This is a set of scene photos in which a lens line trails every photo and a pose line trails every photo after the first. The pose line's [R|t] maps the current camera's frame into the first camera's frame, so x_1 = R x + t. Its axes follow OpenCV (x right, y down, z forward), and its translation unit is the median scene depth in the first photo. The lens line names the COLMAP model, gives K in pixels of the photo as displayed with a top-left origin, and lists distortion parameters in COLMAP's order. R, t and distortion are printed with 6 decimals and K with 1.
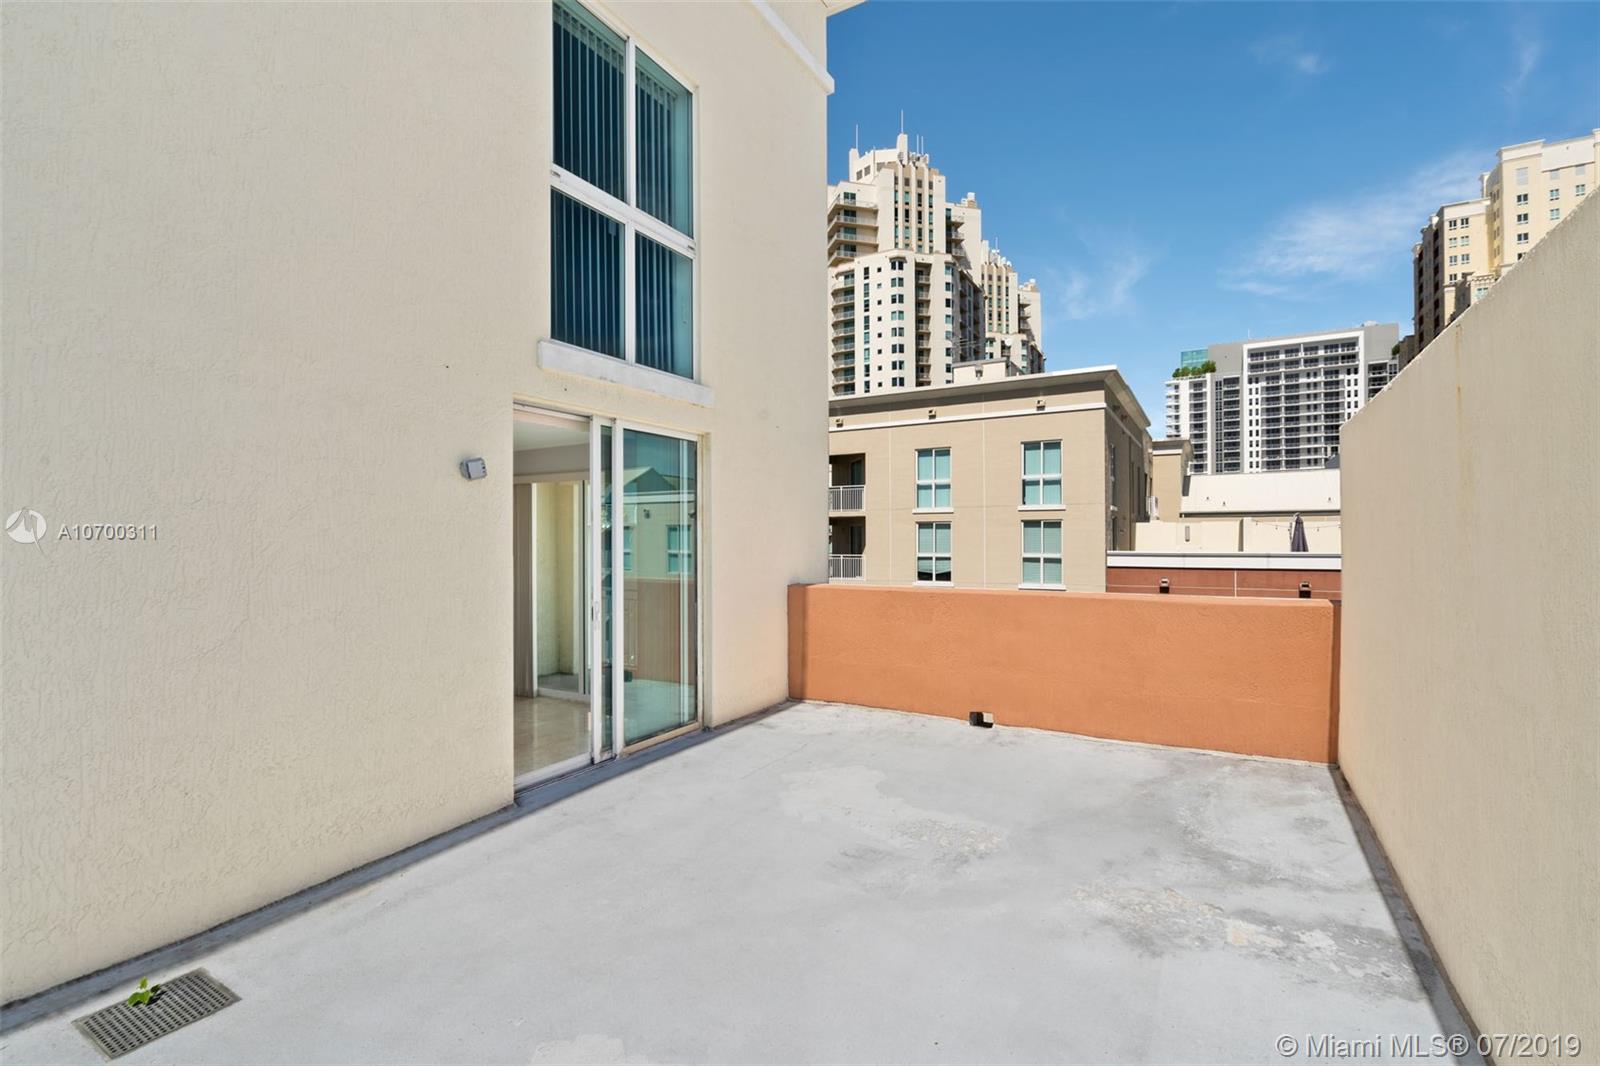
lens RADIAL K [[728.2, 0, 800.0], [0, 728.2, 533.0], [0, 0, 1]] dist [-0.003388, 0.001686]
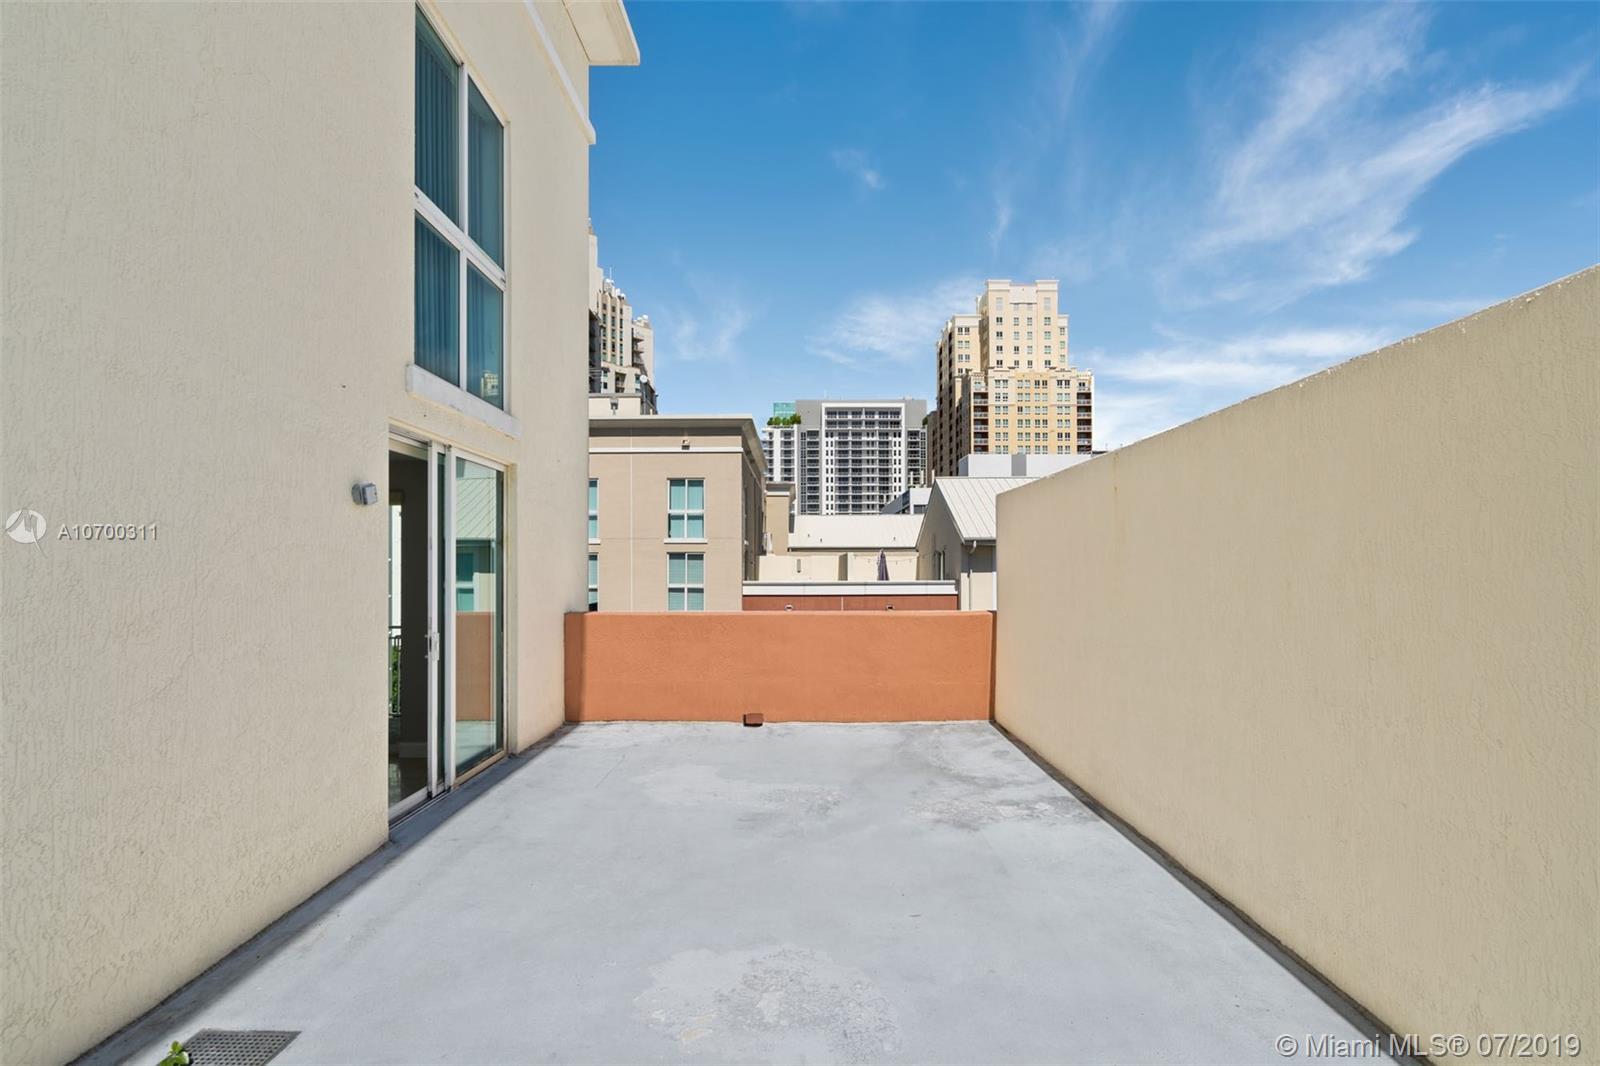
lens RADIAL K [[738.7, 0, 805.6], [0, 738.7, 560.8], [0, 0, 1]] dist [-0.005214, 0.001435]
pose [[0.862115, 0.006745, 0.506668, -0.261491], [-0.004143, 0.999972, -0.006262, 0.002089], [-0.506696, 0.003300, 0.862119, -0.080559]]
